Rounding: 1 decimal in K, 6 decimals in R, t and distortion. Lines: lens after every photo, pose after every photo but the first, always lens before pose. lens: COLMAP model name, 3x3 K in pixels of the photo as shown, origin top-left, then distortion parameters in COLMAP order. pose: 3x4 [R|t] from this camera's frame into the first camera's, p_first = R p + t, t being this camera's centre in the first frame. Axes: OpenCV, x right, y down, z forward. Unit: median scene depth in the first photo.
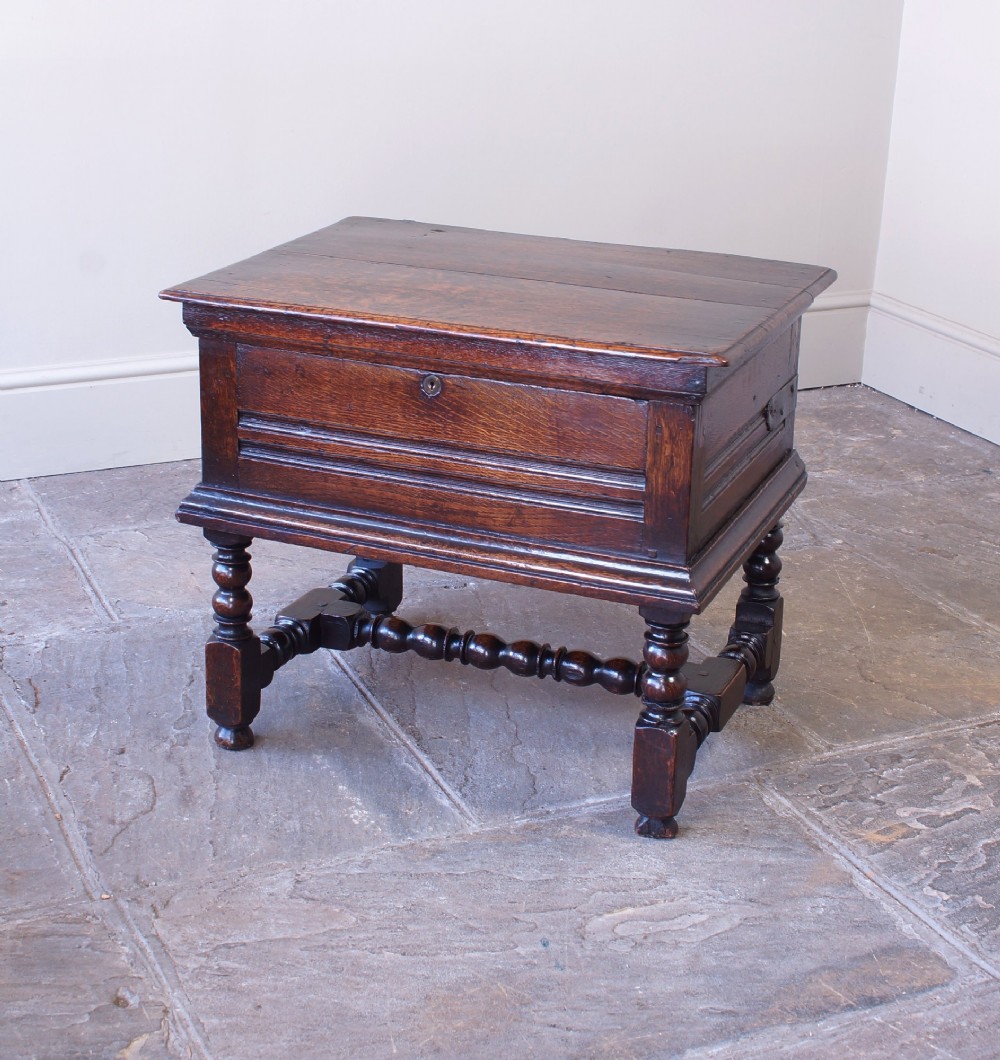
lens RADIAL K [[1838.8, 0, 498.7], [0, 1838.8, 502.8], [0, 0, 1]] dist [-0.116146, 0.000000]
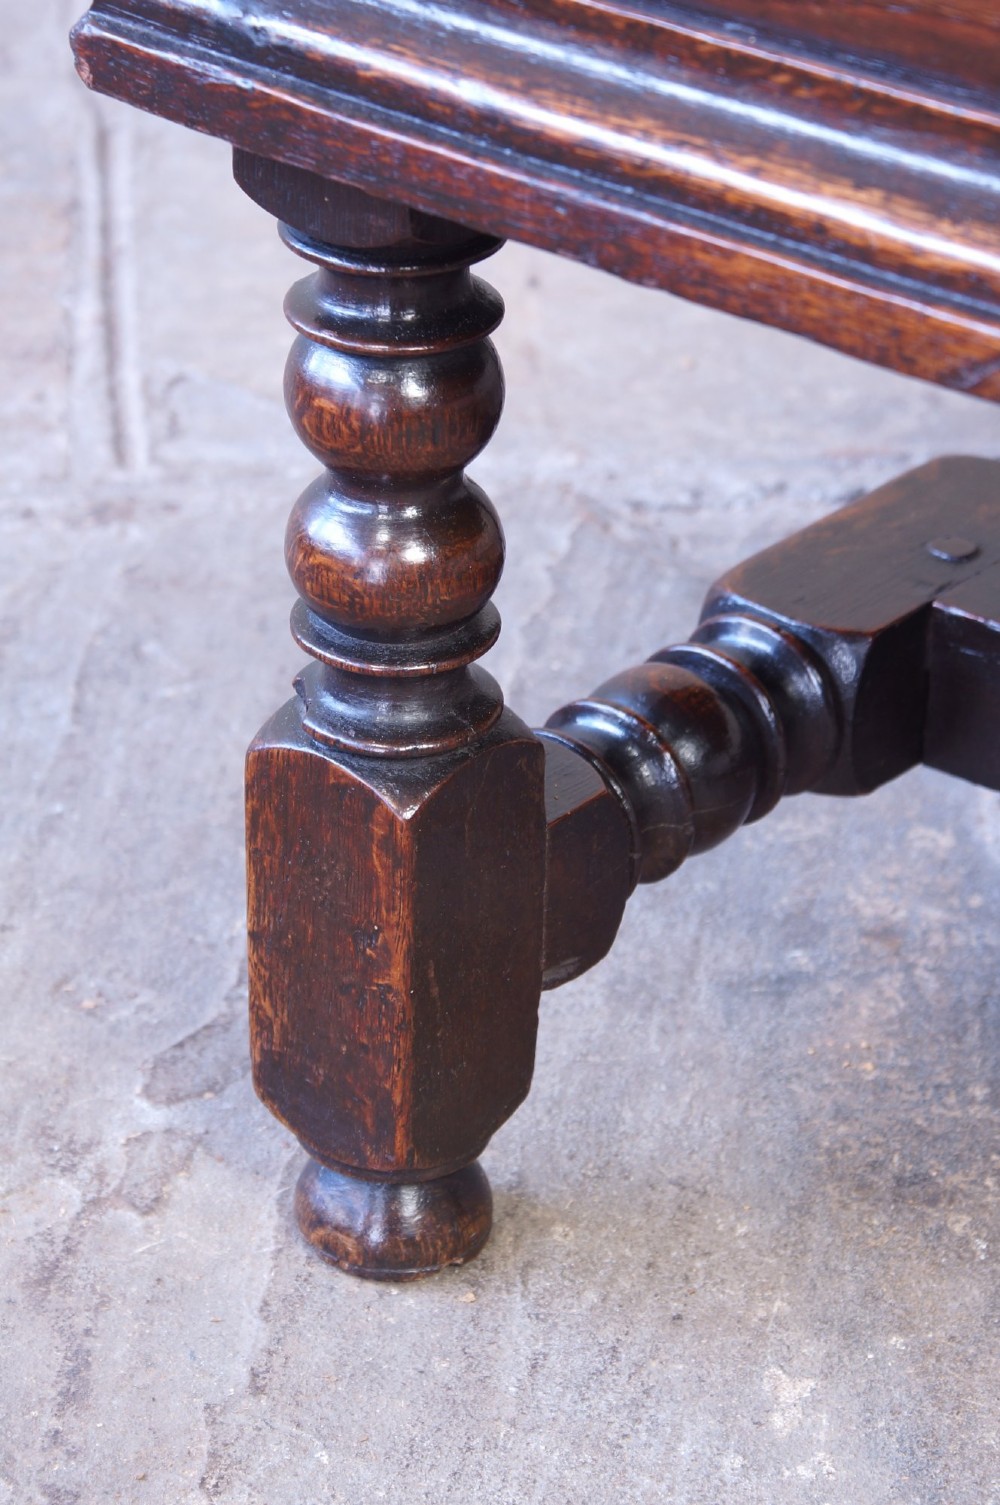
lens RADIAL K [[4126.7, 0, 512.7], [0, 4126.7, 746.5], [0, 0, 1]] dist [0.086027, 0.000000]
pose [[0.952849, 0.132813, -0.272834, -0.017169], [-0.081149, 0.977910, 0.192629, -0.007302], [0.292391, -0.161406, 0.942579, 0.592941]]
